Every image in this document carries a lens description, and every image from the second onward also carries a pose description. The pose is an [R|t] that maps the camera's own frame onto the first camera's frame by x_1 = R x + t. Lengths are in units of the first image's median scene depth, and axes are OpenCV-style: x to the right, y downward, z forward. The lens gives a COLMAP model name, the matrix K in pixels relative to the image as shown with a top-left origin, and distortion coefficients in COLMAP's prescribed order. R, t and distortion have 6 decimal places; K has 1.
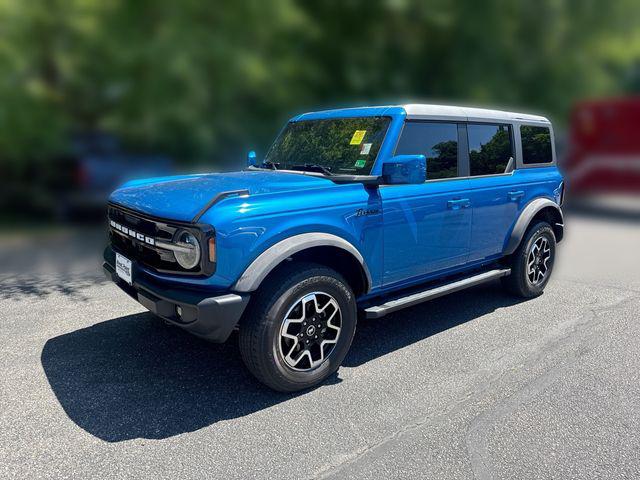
lens RADIAL K [[456.3, 0, 320.0], [0, 456.3, 240.0], [0, 0, 1]] dist [0.013399, -0.002897]
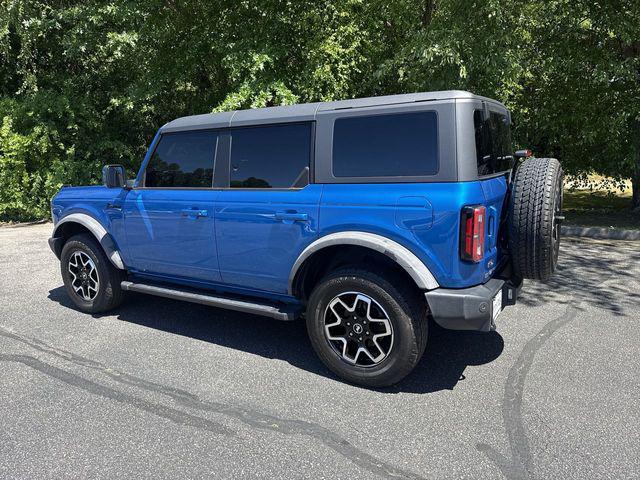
lens RADIAL K [[456.3, 0, 320.0], [0, 456.3, 240.0], [0, 0, 1]] dist [0.013399, -0.002897]
pose [[0.328636, 0.156768, -0.931355, 1.622332], [-0.159915, 0.981126, 0.108718, -0.215622], [0.930820, 0.113209, 0.347502, 1.131400]]
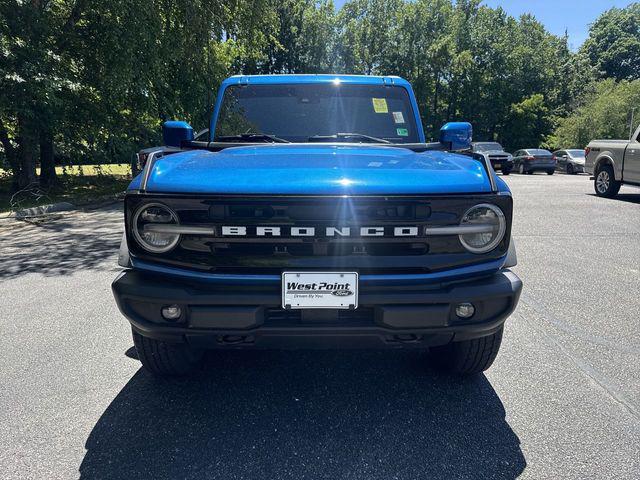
lens RADIAL K [[456.3, 0, 320.0], [0, 456.3, 240.0], [0, 0, 1]] dist [0.013399, -0.002897]
pose [[0.625765, -0.167887, 0.761730, -0.885432], [0.161229, 0.983312, 0.084273, -0.057731], [-0.763166, 0.070078, 0.642391, 0.583749]]
